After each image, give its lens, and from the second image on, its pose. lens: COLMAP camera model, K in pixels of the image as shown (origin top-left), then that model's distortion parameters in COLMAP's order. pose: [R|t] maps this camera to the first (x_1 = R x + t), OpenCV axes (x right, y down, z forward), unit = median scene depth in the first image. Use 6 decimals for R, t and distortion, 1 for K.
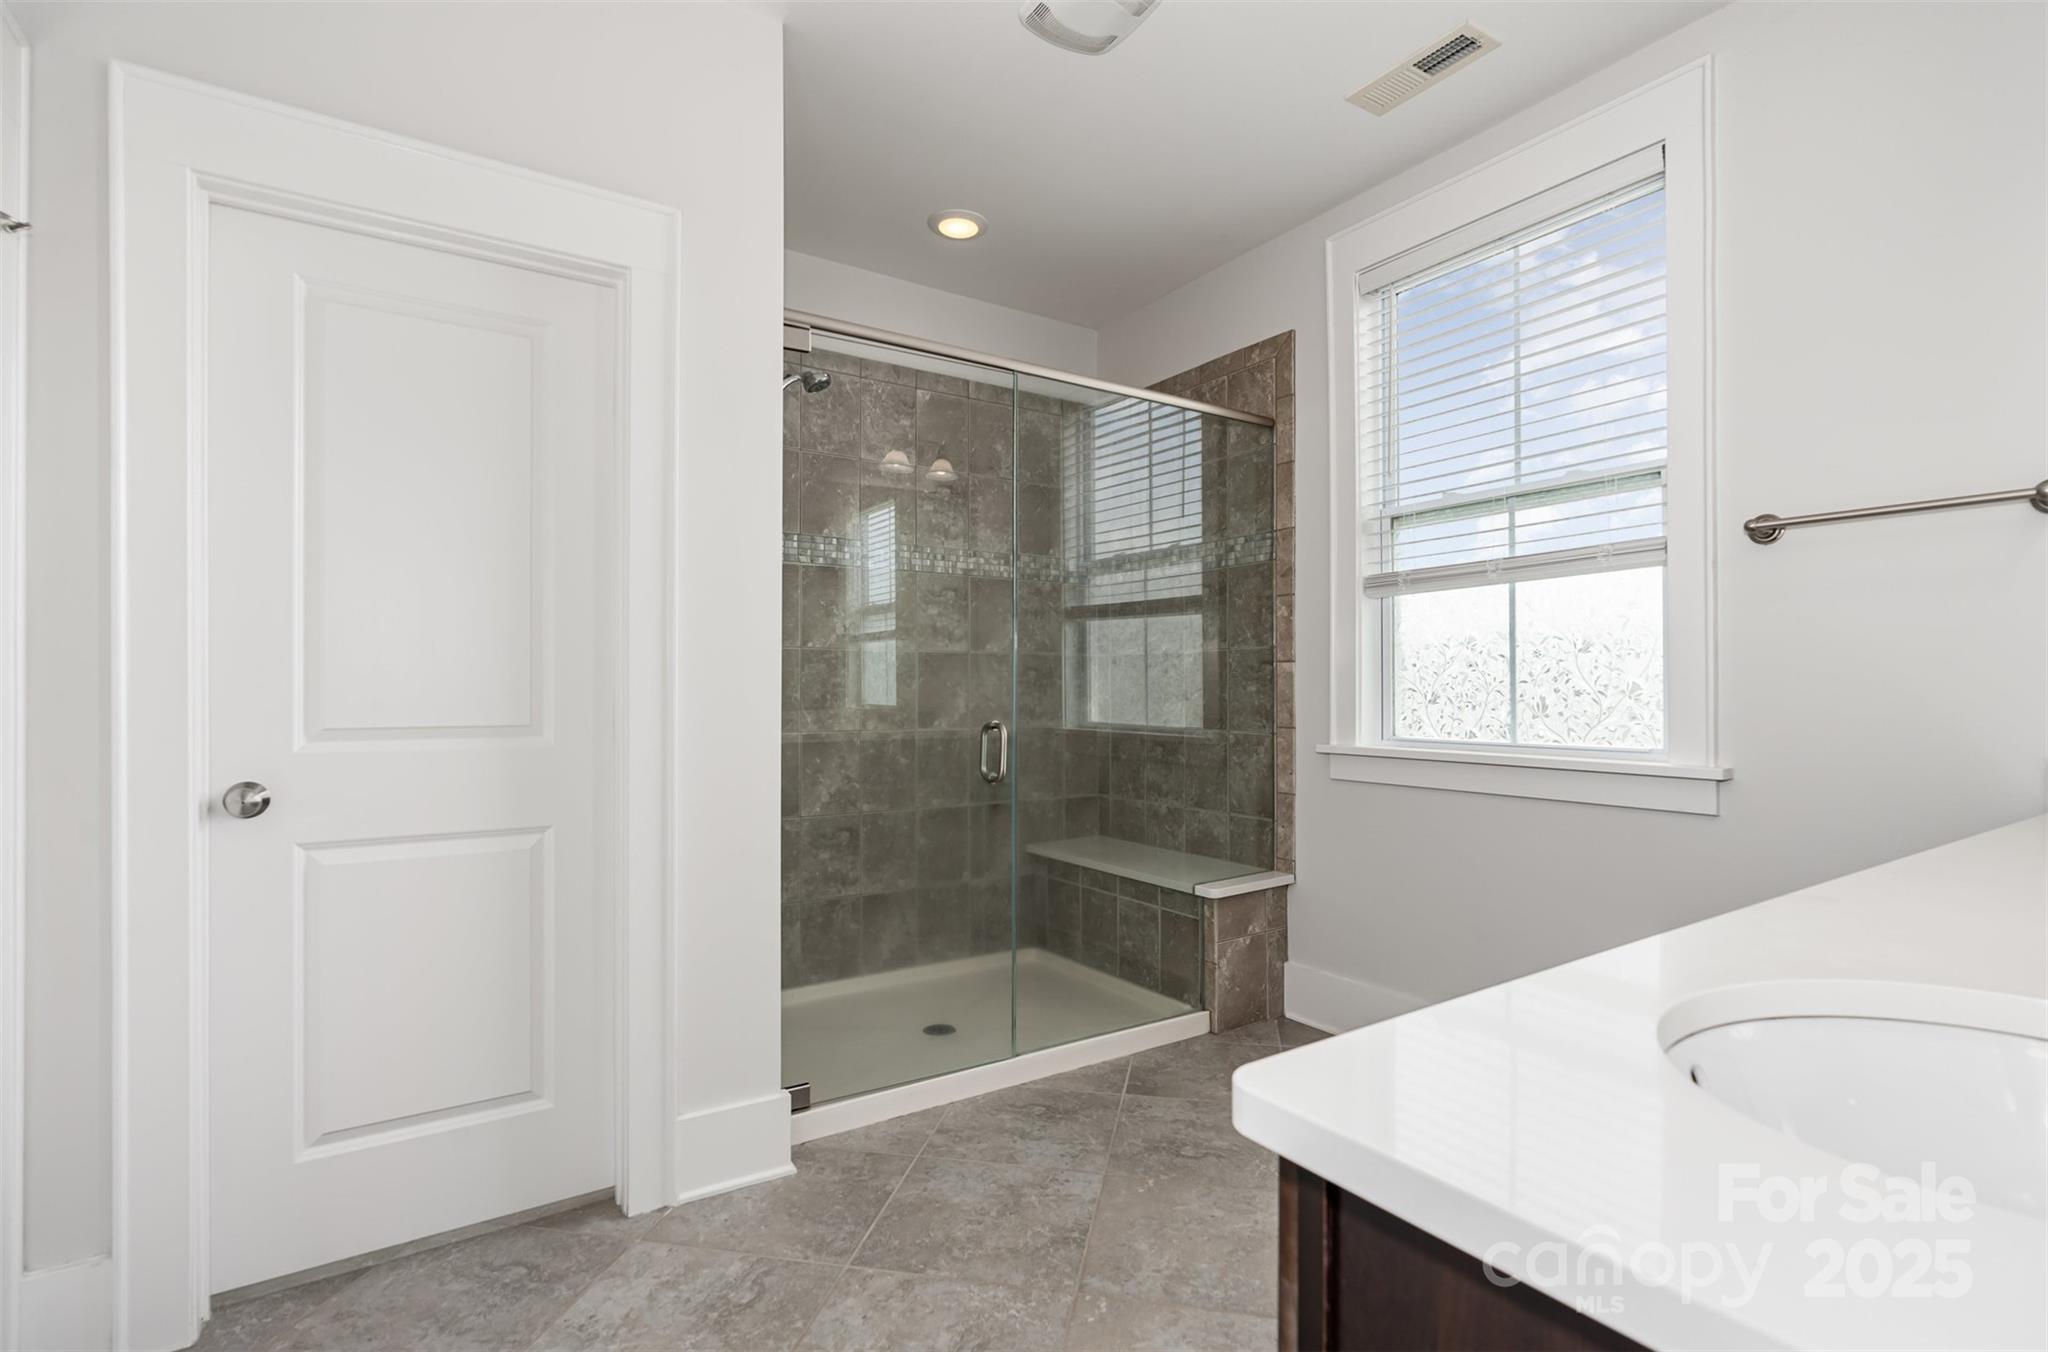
lens RADIAL K [[950.0, 0, 1012.3], [0, 950.0, 675.7], [0, 0, 1]] dist [-0.004826, -0.000108]
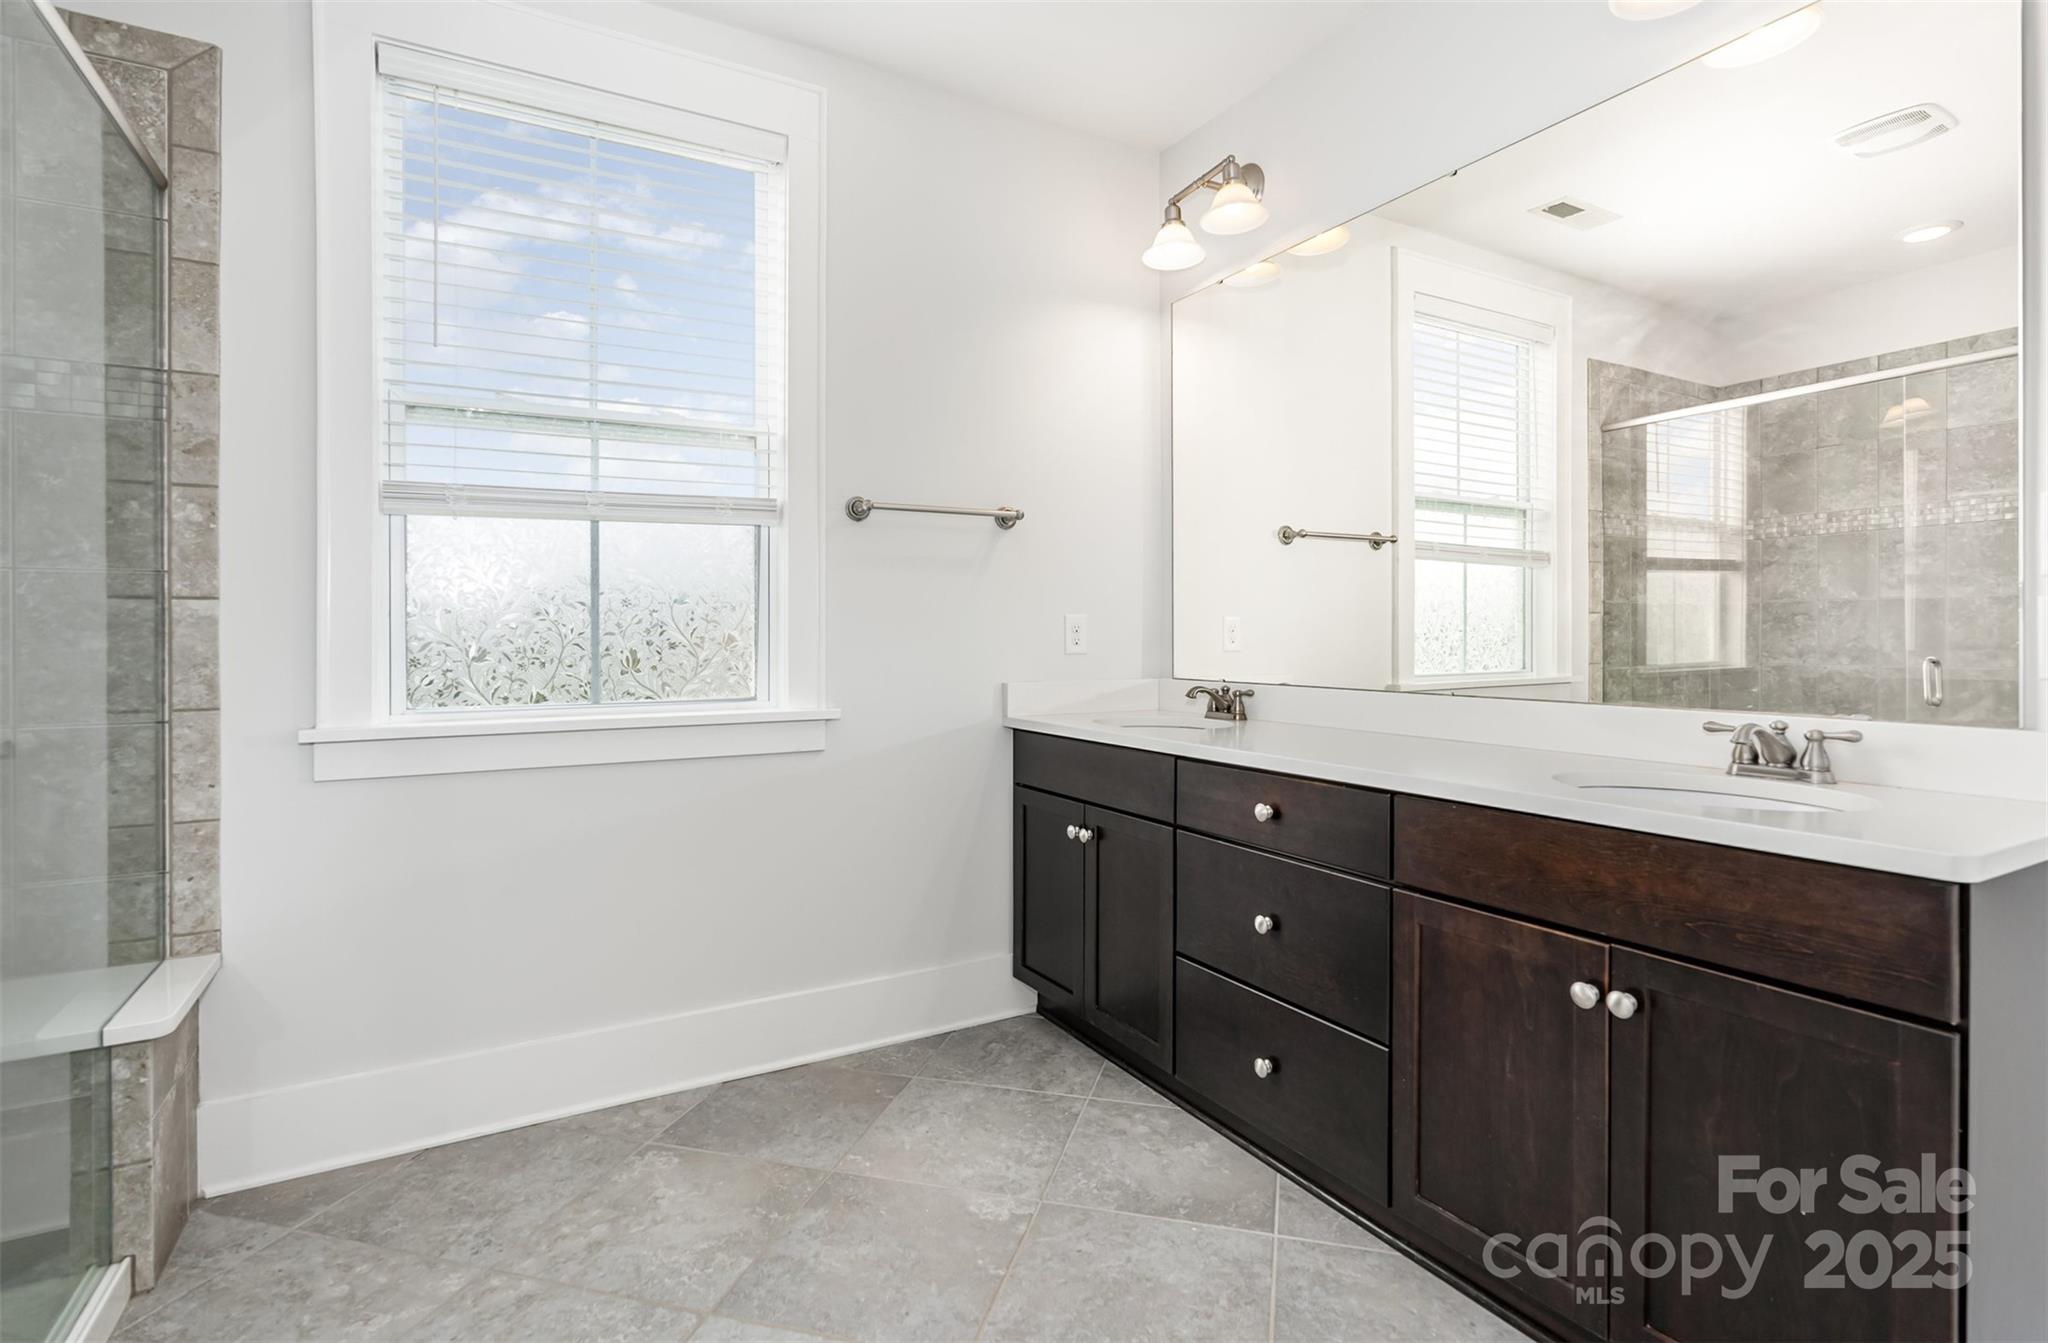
lens RADIAL K [[993.8, 0, 1022.6], [0, 993.8, 633.4], [0, 0, 1]] dist [0.000940, 0.000434]
pose [[0.064866, 0.005783, 0.997877, -0.344060], [-0.007003, 0.999961, -0.005340, 0.007933], [-0.997869, -0.006642, 0.064904, 0.518816]]
